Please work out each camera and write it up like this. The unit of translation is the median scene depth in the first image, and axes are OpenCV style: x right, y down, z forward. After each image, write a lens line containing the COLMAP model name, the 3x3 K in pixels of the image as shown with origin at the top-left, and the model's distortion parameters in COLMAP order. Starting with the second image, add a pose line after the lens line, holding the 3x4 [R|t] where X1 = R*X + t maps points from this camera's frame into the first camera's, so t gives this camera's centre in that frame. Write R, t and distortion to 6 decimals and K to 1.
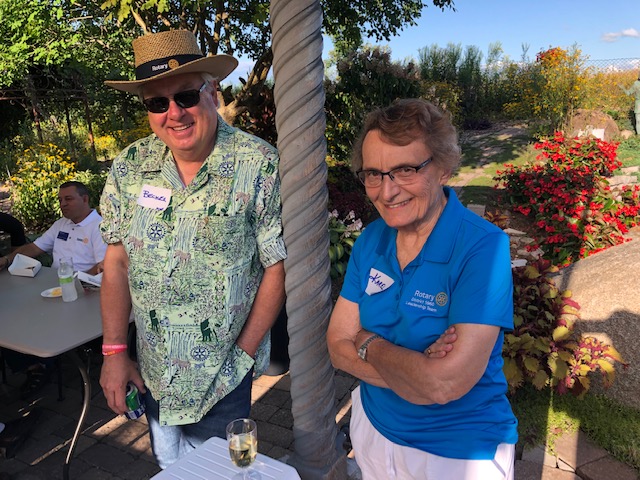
lens RADIAL K [[520.6, 0, 320.0], [0, 520.6, 240.0], [0, 0, 1]] dist [0.078242, -0.108051]
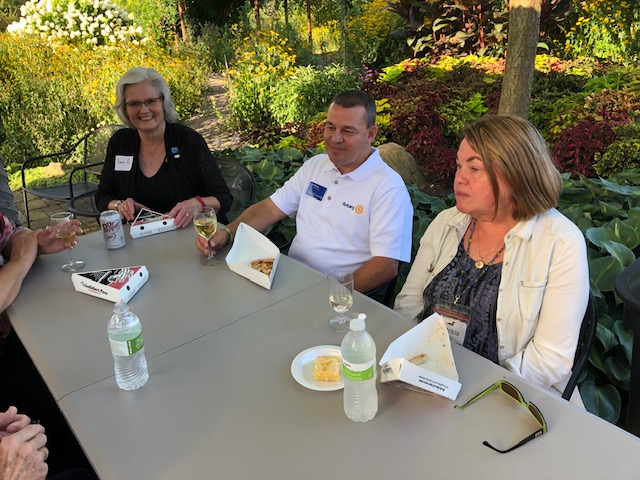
lens RADIAL K [[520.6, 0, 320.0], [0, 520.6, 240.0], [0, 0, 1]] dist [0.078242, -0.108051]
pose [[0.936169, 0.148464, -0.318664, -0.125811], [-0.089069, 0.977042, 0.193532, -0.025892], [0.340081, -0.152796, 0.927900, 0.203991]]
